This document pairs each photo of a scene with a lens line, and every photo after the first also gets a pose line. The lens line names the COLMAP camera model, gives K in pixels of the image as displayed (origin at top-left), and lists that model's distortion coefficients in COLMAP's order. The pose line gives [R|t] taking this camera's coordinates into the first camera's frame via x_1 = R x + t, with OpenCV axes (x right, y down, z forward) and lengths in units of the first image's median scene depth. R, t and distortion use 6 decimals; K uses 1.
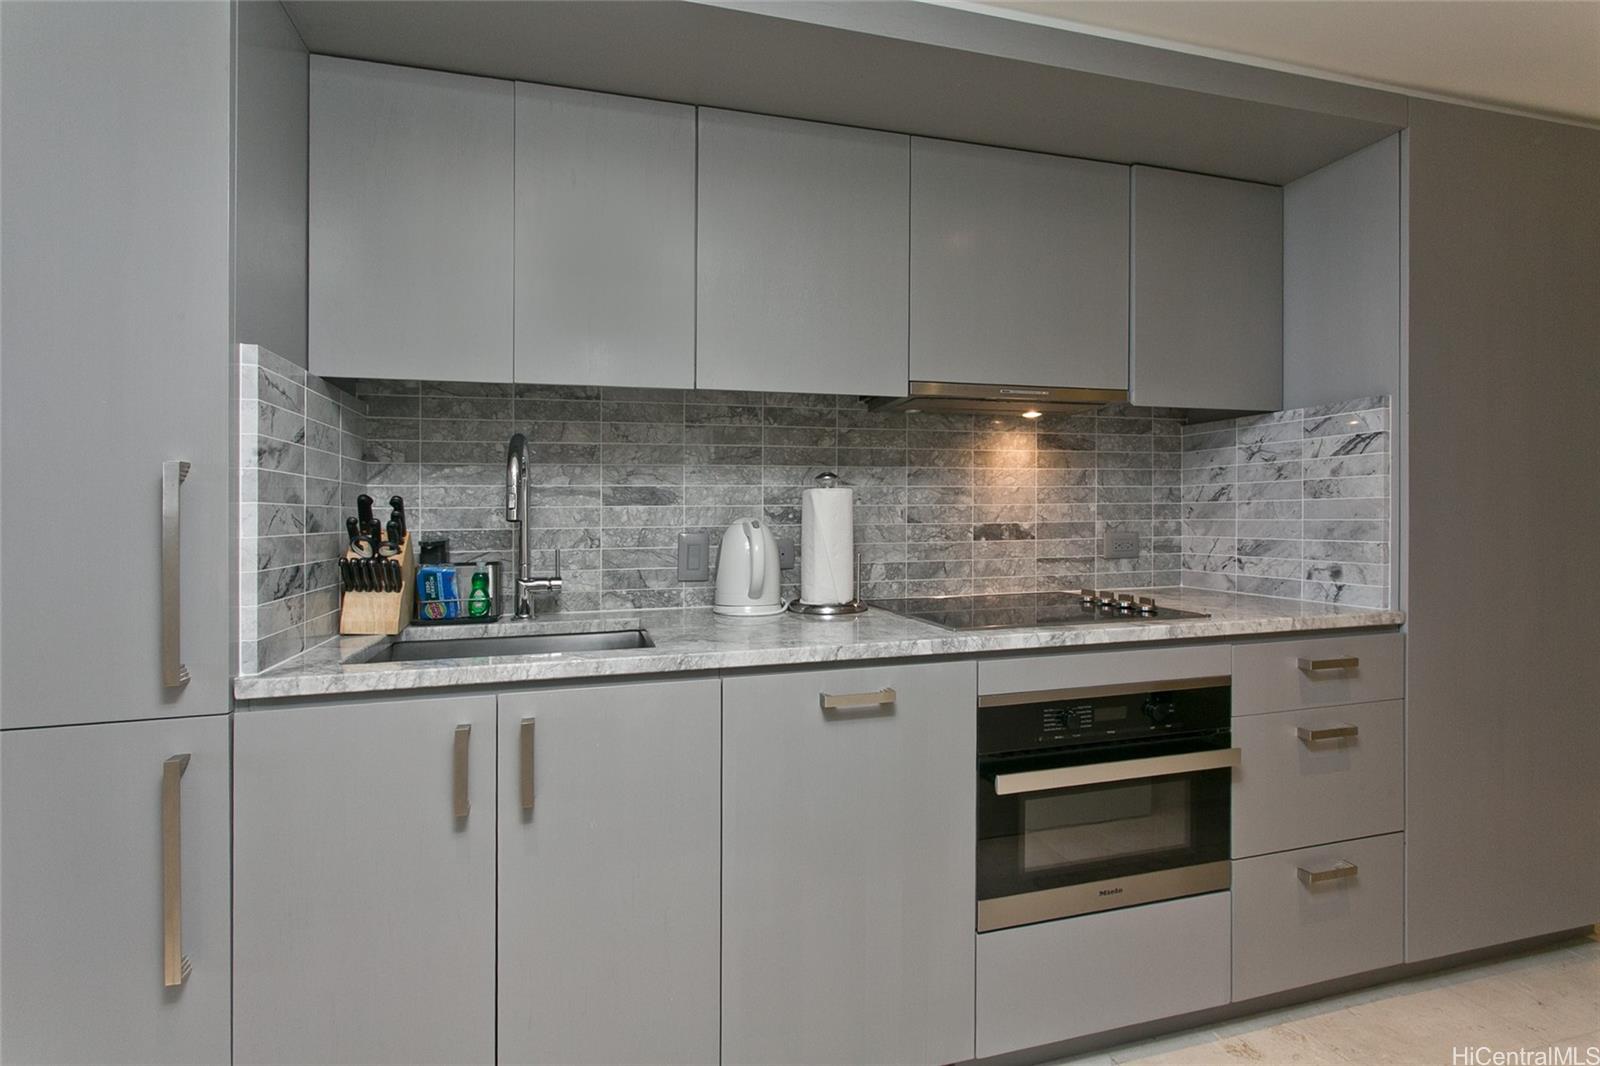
lens RADIAL K [[776.2, 0, 798.9], [0, 776.2, 535.2], [0, 0, 1]] dist [0.001524, 0.000520]
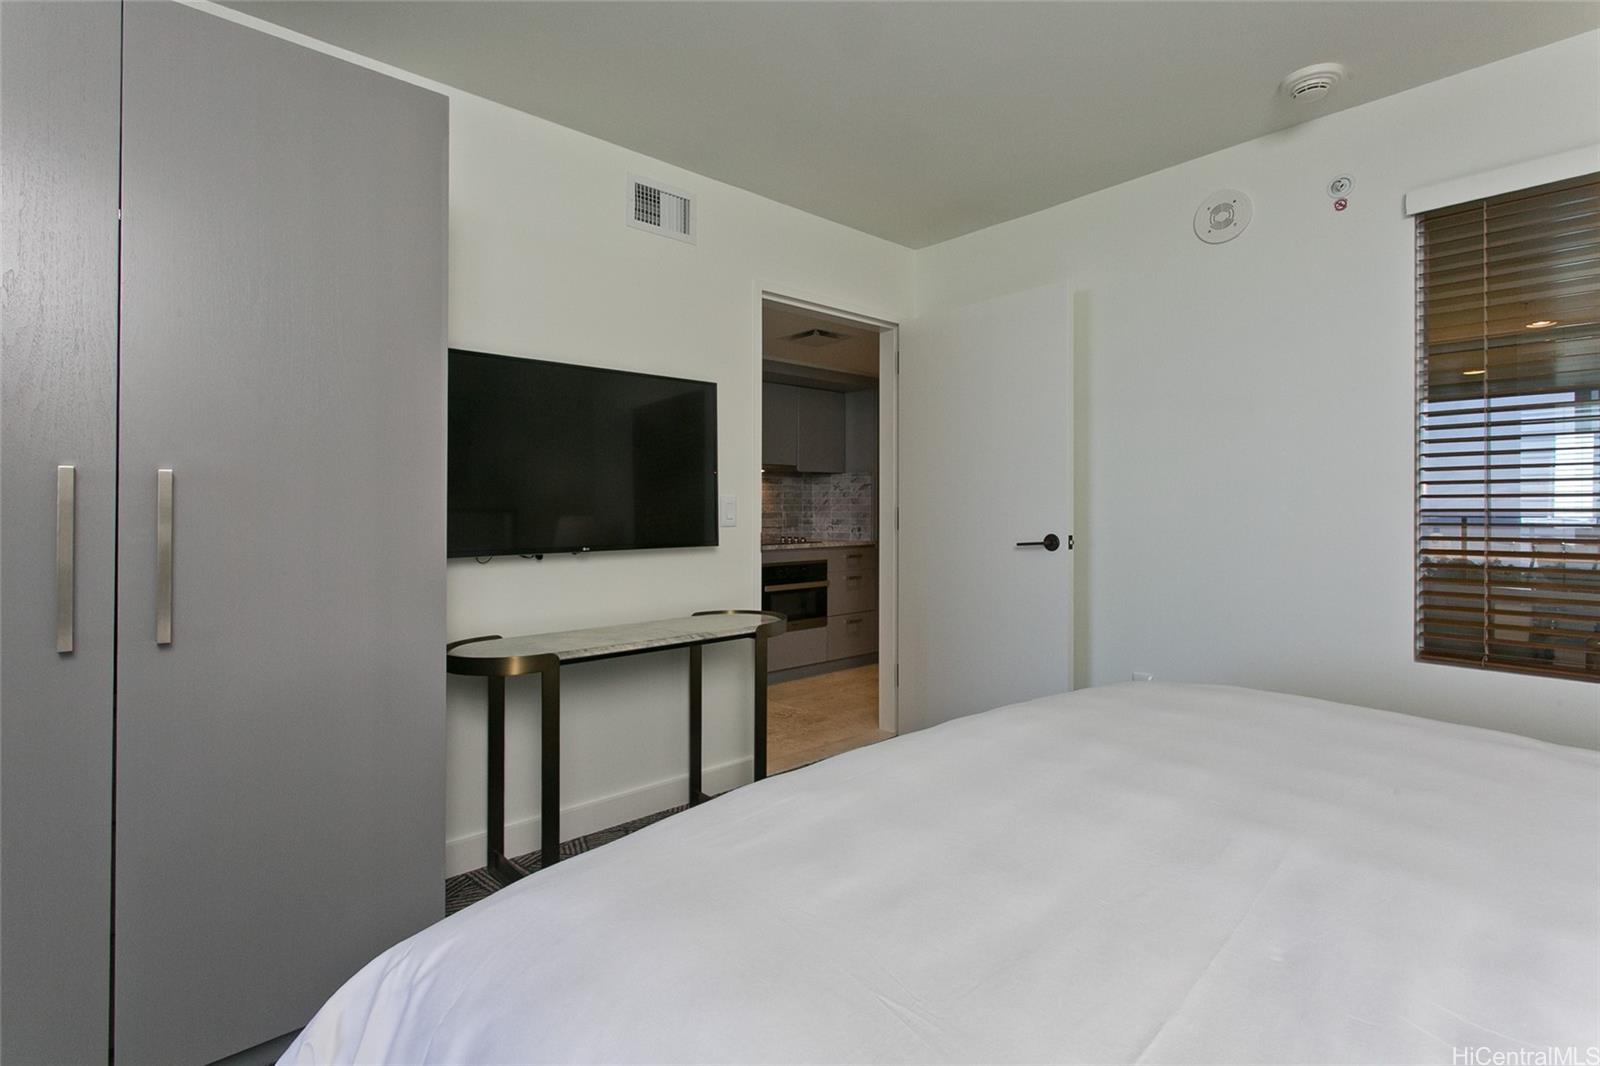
lens RADIAL K [[761.1, 0, 805.6], [0, 761.1, 531.0], [0, 0, 1]] dist [0.001417, 0.000608]
pose [[0.897800, -0.001863, 0.440400, -0.724791], [0.002768, 0.999995, -0.001412, 0.053628], [-0.440395, 0.002486, 0.897801, -1.421744]]
